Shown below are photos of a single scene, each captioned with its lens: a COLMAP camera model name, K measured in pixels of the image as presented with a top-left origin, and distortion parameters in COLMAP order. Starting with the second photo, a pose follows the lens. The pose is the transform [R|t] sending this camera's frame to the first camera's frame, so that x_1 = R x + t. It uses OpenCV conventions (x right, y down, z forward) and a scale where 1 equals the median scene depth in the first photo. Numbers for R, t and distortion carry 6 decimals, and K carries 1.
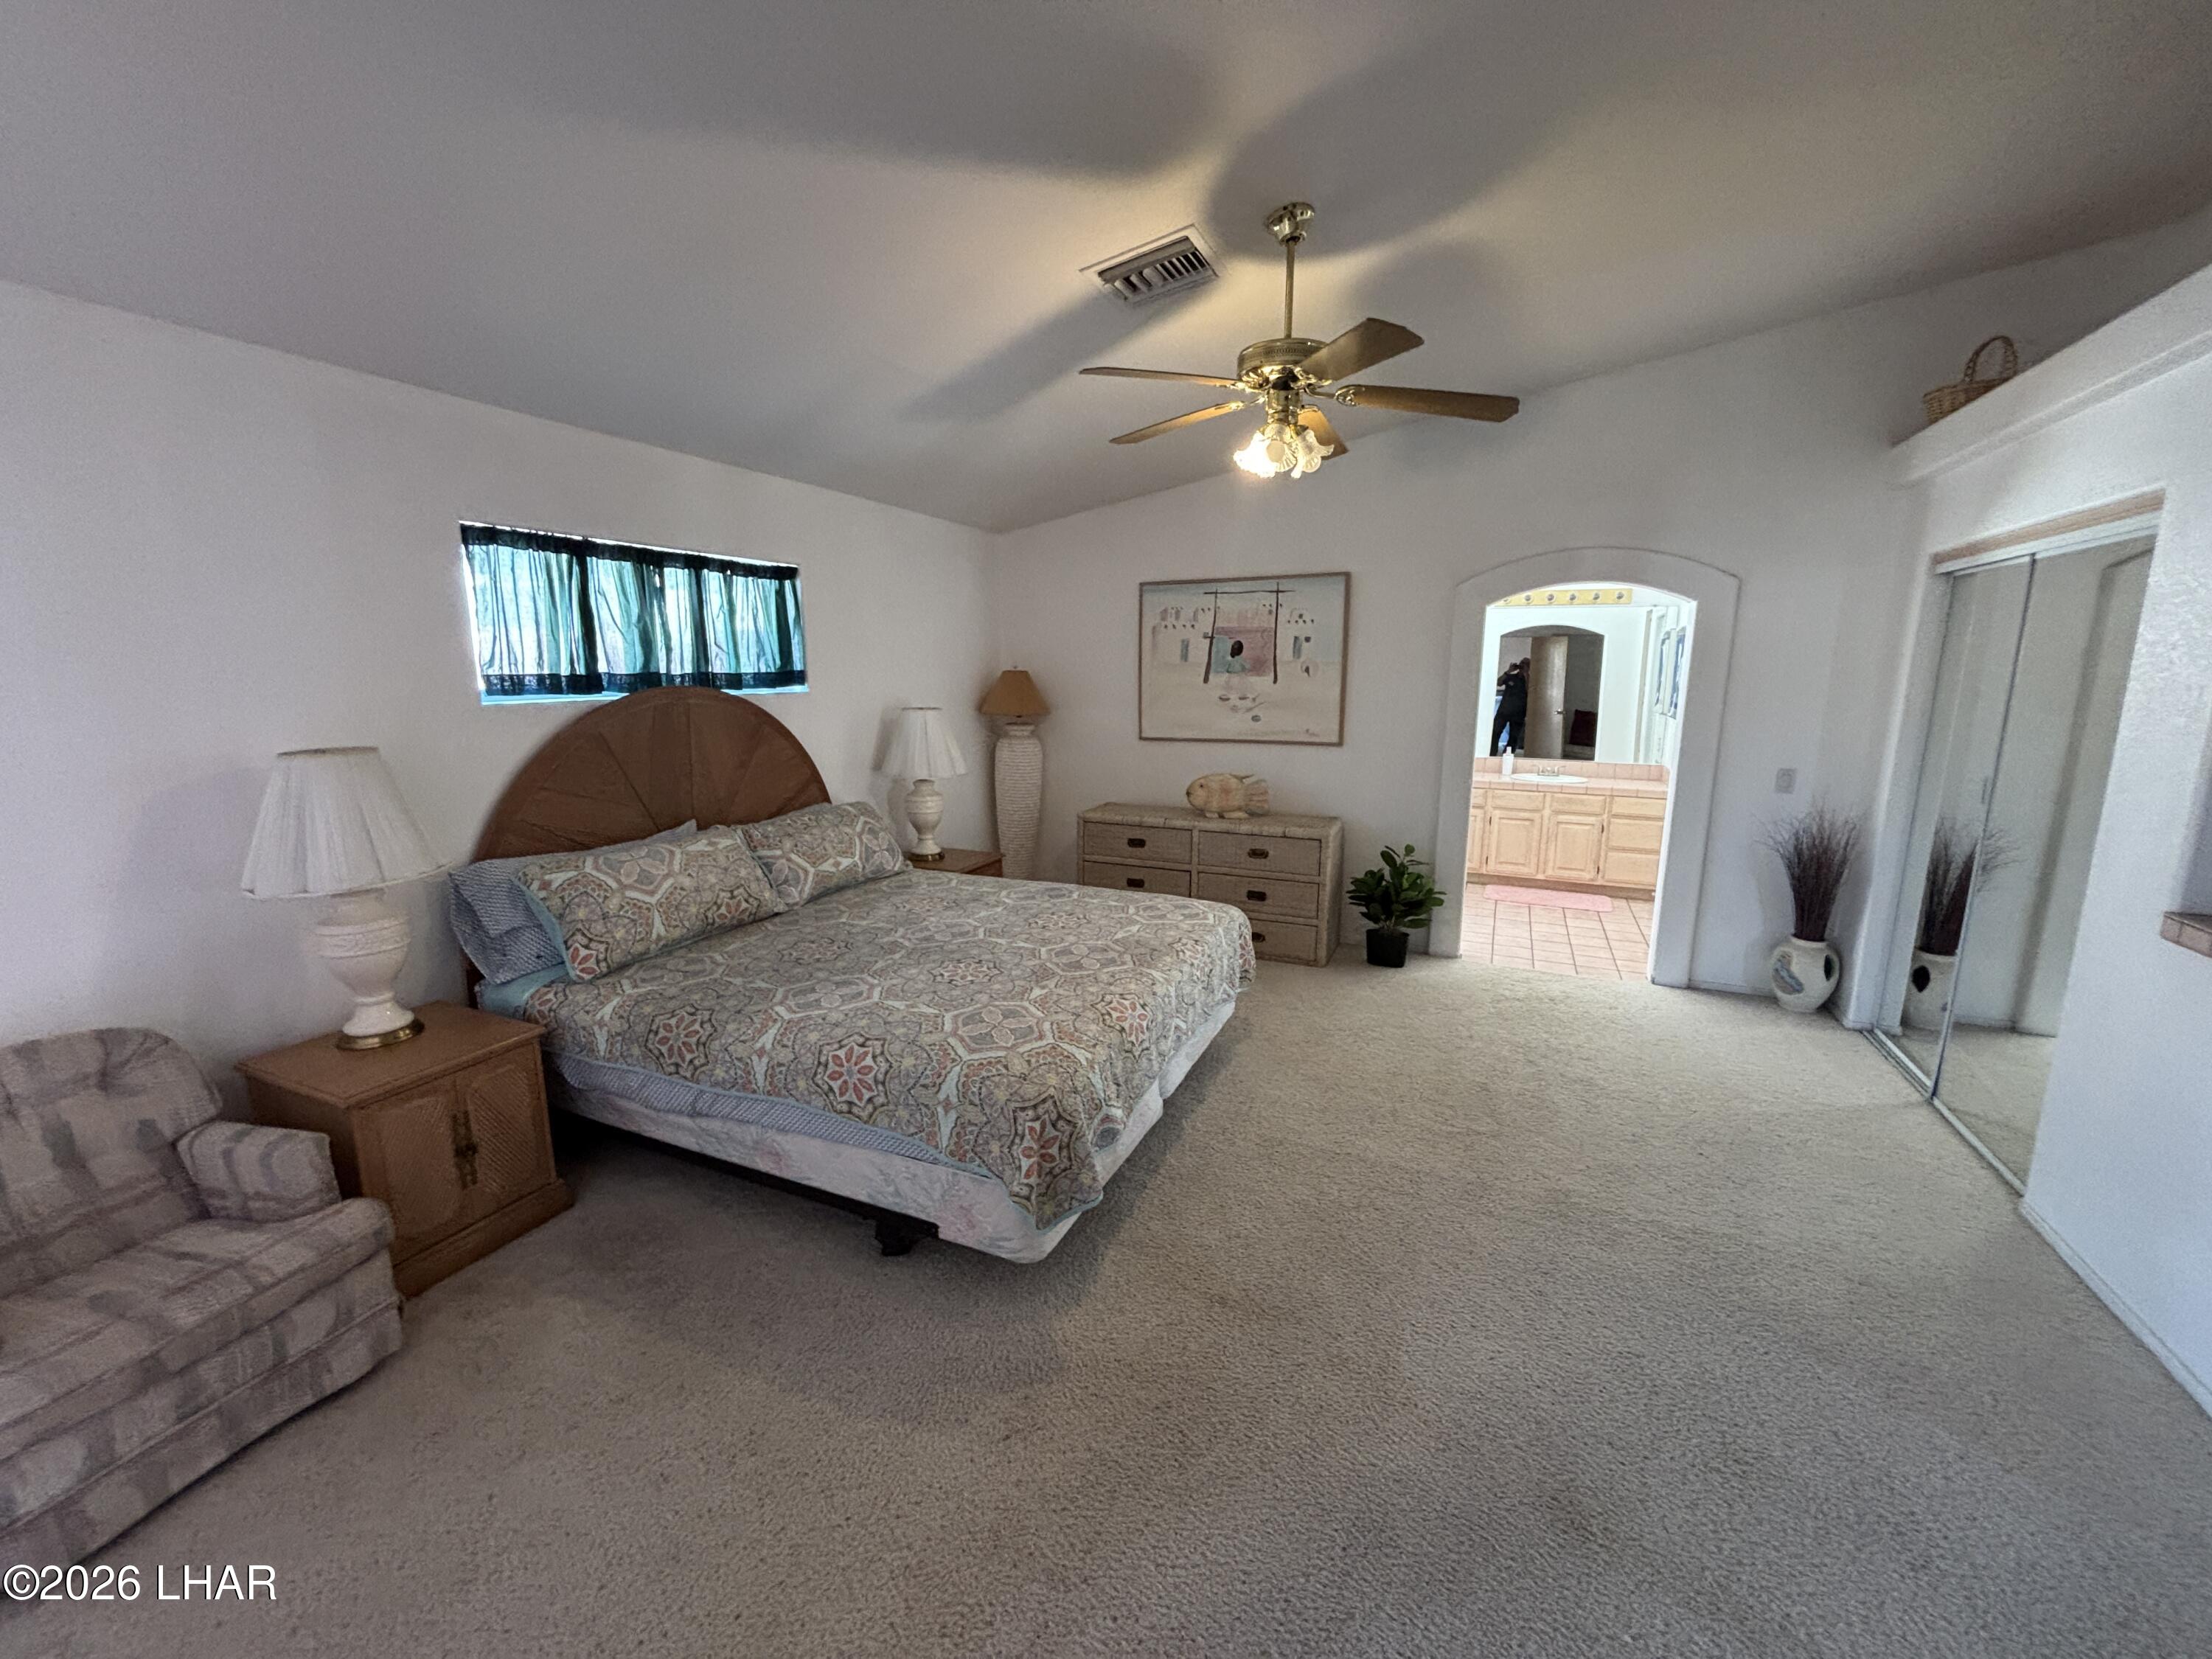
lens RADIAL K [[890.5, 0, 1106.8], [0, 890.5, 829.7], [0, 0, 1]] dist [0.001728, -0.000578]
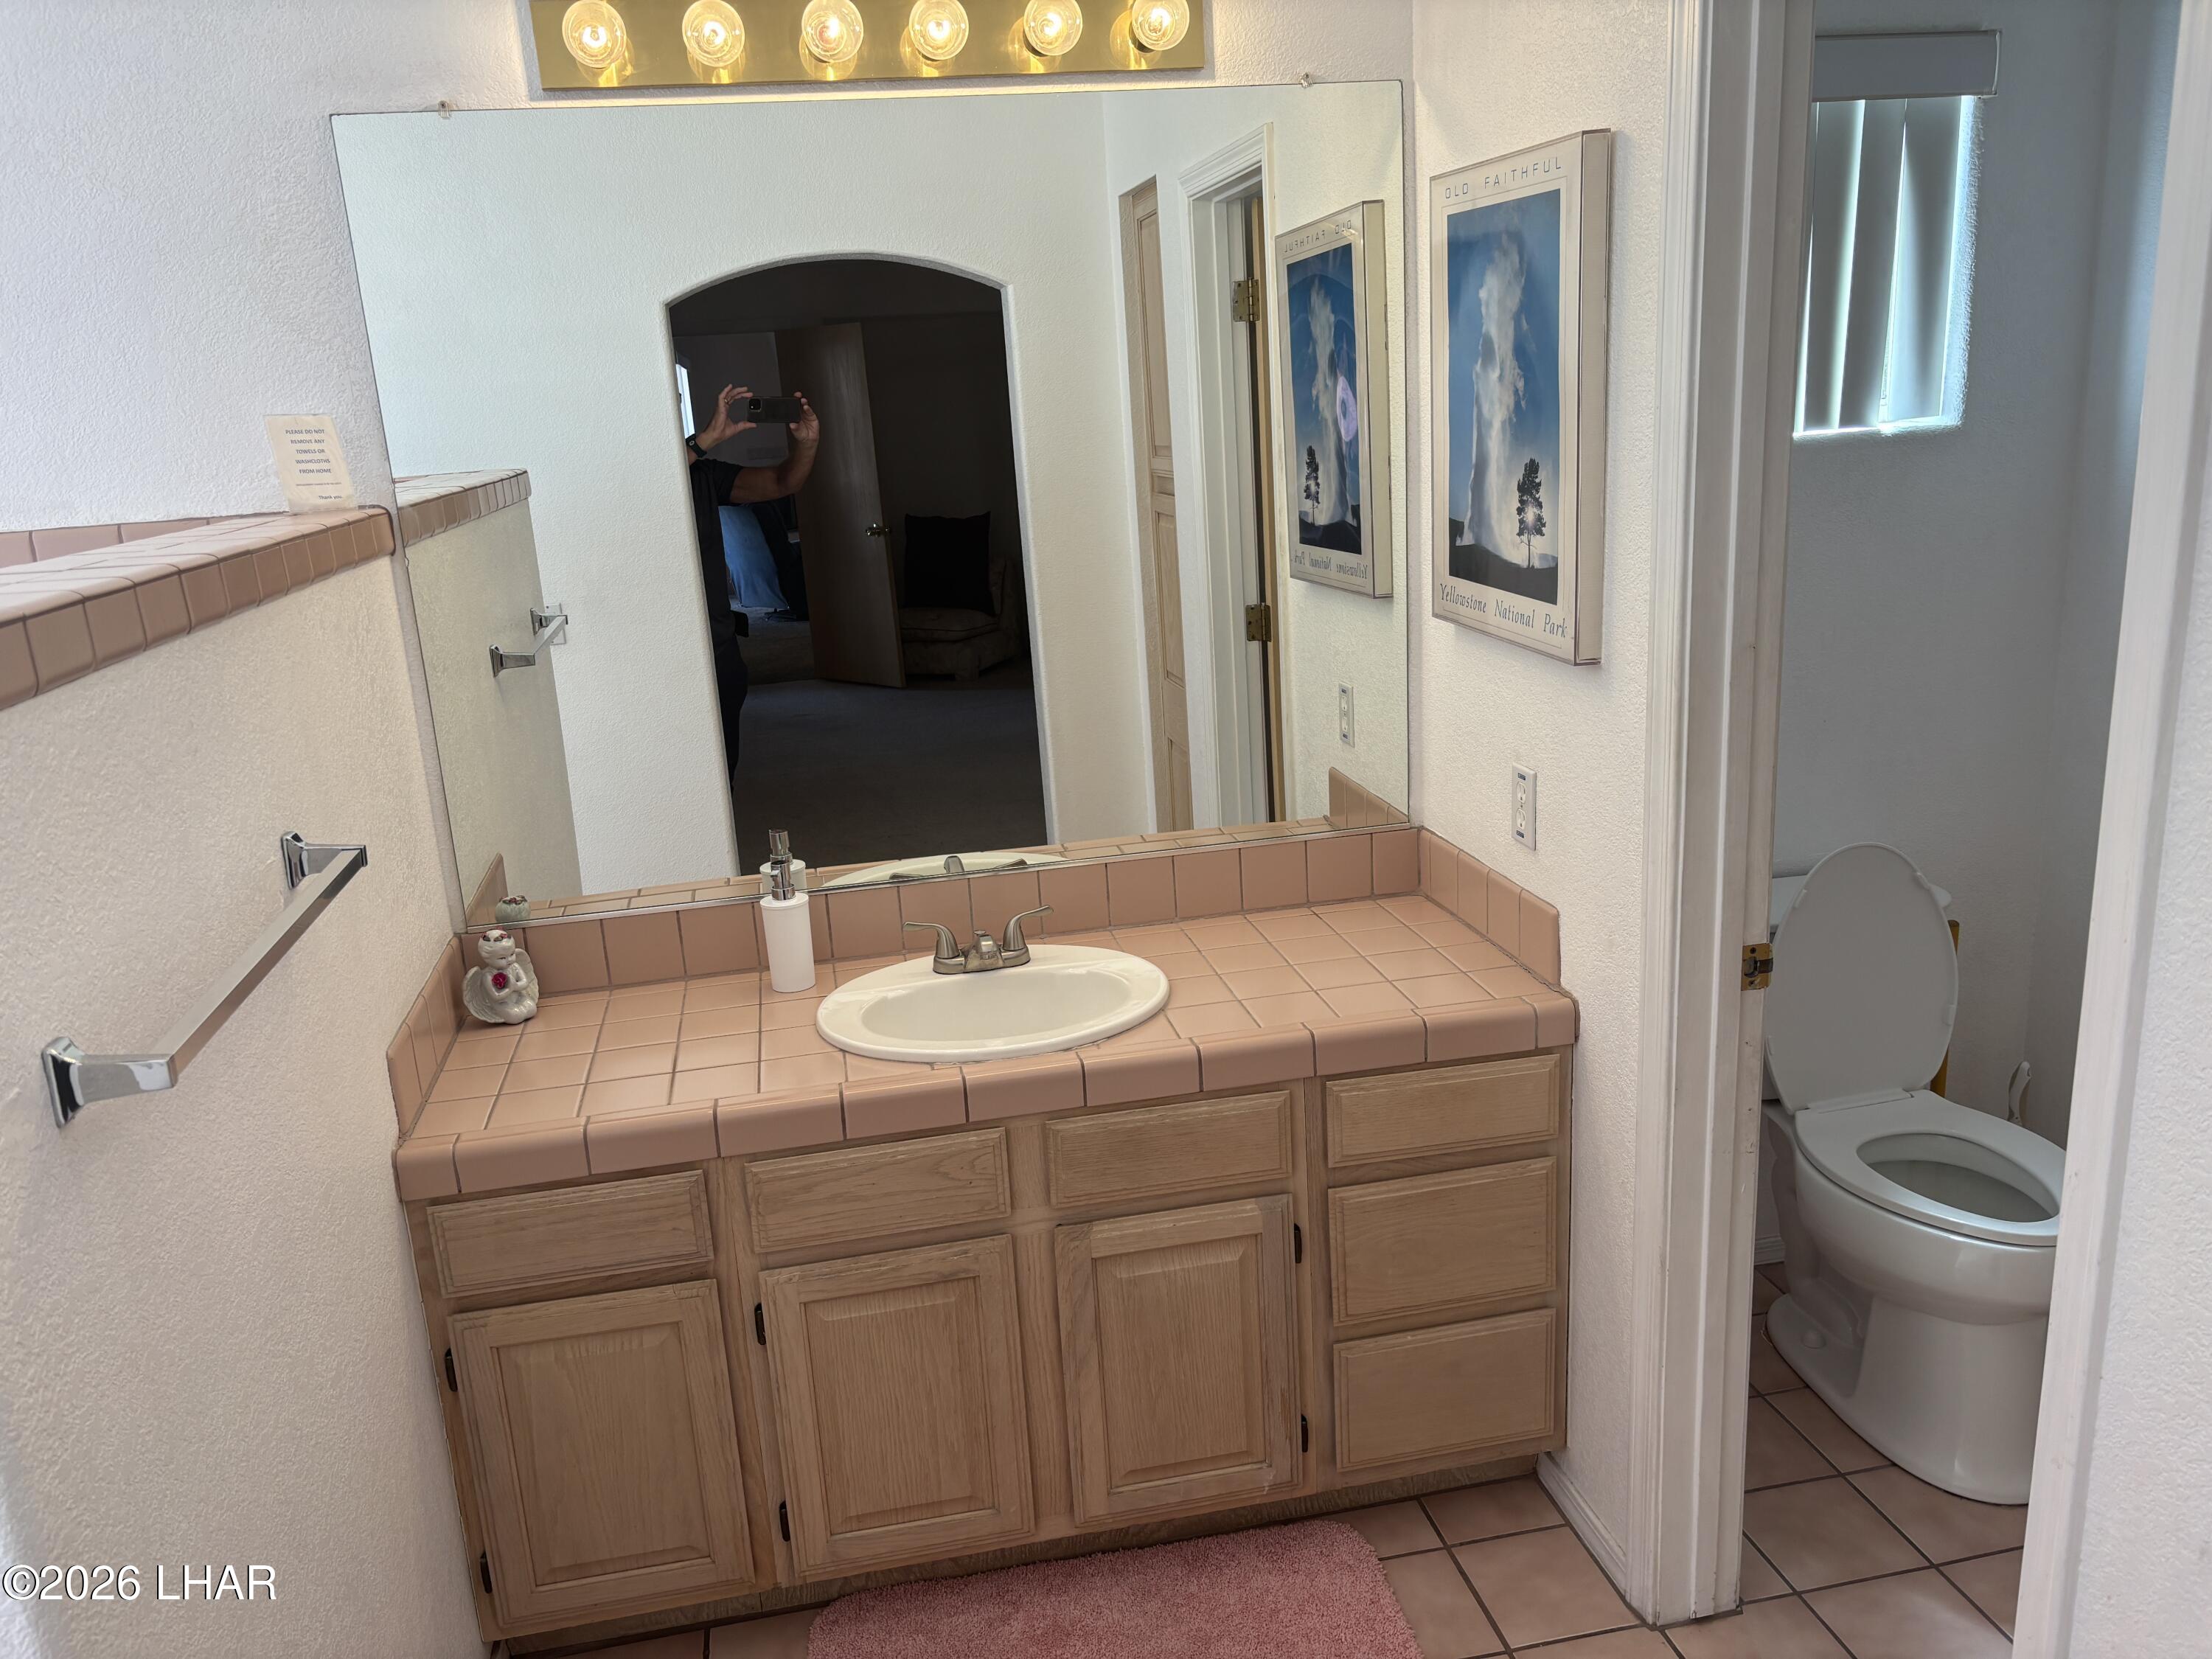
lens RADIAL K [[1661.3, 0, 1093.4], [0, 1661.3, 839.2], [0, 0, 1]] dist [-0.004942, -0.000351]
pose [[0.812485, -0.205602, 0.545524, 0.536236], [0.171998, 0.978633, 0.112668, -0.211382], [-0.557032, 0.002288, 0.830488, 1.137752]]
